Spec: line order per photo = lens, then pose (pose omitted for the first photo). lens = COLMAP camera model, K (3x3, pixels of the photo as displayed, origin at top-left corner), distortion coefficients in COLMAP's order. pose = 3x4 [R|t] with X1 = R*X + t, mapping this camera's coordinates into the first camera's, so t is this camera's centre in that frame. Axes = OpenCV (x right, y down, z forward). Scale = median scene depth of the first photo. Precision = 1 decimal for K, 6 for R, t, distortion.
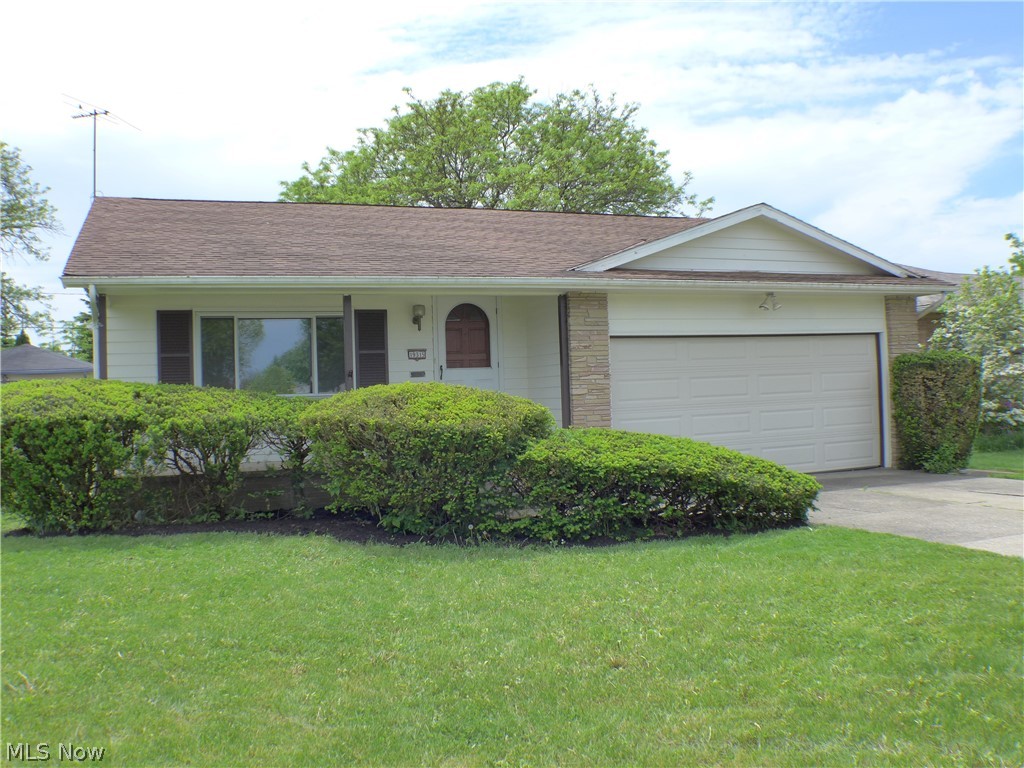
lens RADIAL K [[1167.7, 0, 512.0], [0, 1167.7, 384.0], [0, 0, 1]] dist [-0.248546, 0.065507]
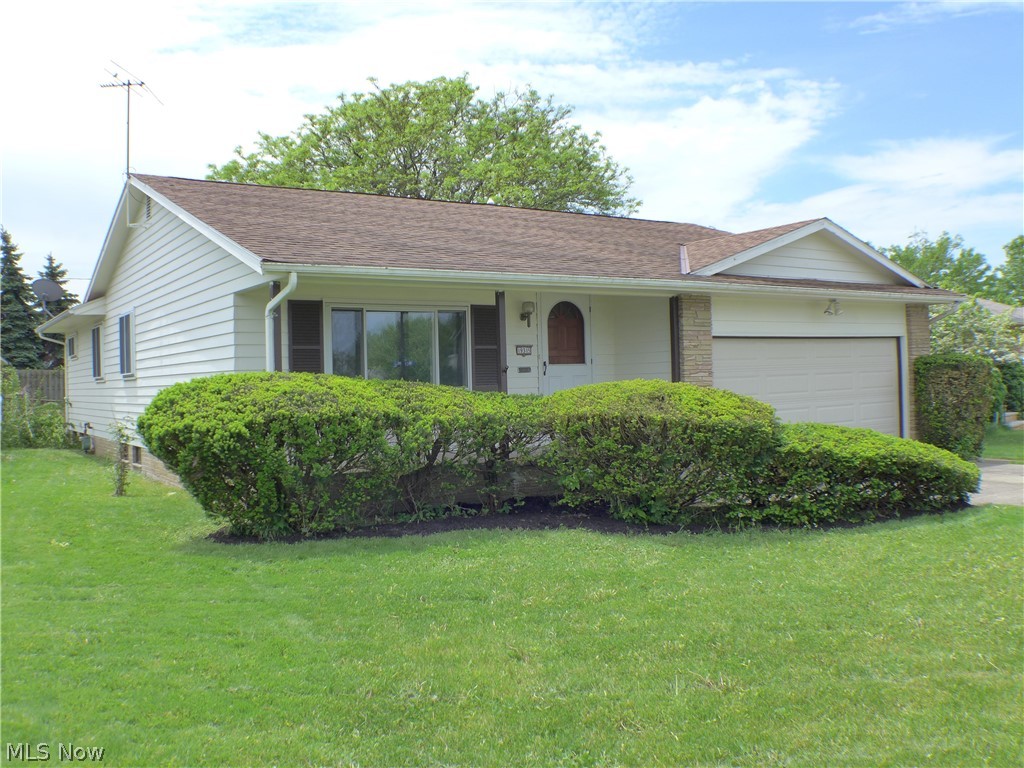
lens RADIAL K [[1180.2, 0, 511.7], [0, 1180.2, 357.0], [0, 0, 1]] dist [-0.274180, 0.037614]
pose [[0.967507, 0.014300, 0.252440, -0.203945], [-0.010510, 0.999811, -0.016354, -0.001452], [-0.252626, 0.013169, 0.967474, 0.003977]]
